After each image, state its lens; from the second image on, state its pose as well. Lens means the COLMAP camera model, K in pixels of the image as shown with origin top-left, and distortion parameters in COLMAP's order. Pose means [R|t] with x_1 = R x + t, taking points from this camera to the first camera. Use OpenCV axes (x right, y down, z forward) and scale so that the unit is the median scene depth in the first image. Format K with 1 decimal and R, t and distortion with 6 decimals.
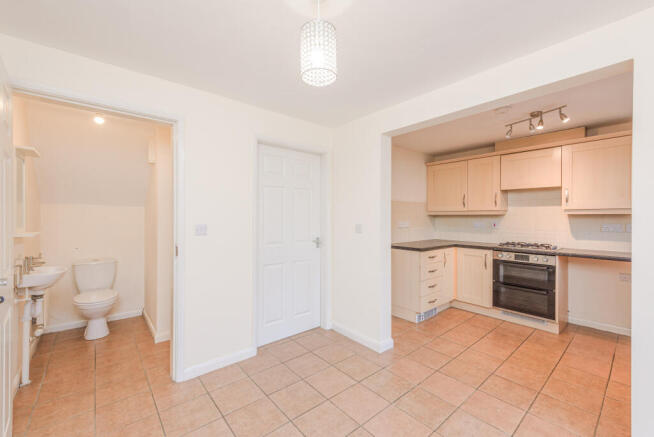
lens RADIAL K [[268.5, 0, 324.8], [0, 268.5, 218.0], [0, 0, 1]] dist [0.000425, 0.000026]
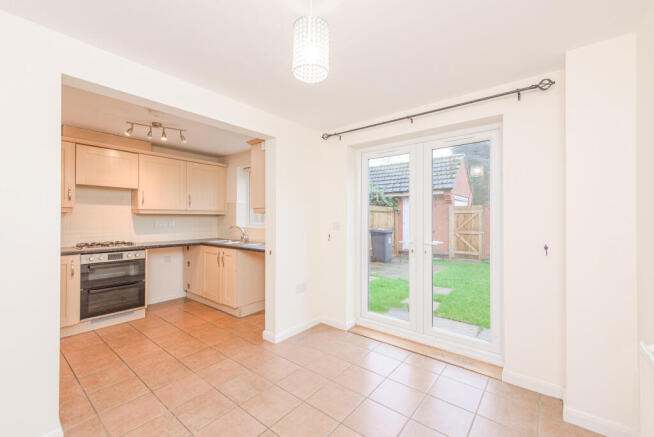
lens RADIAL K [[268.5, 0, 325.5], [0, 268.5, 217.4], [0, 0, 1]] dist [0.000425, 0.000026]
pose [[-0.198868, -0.001411, 0.980025, -0.413752], [-0.001960, 0.999998, 0.001042, 0.000886], [-0.980024, -0.001714, -0.198870, 0.470047]]
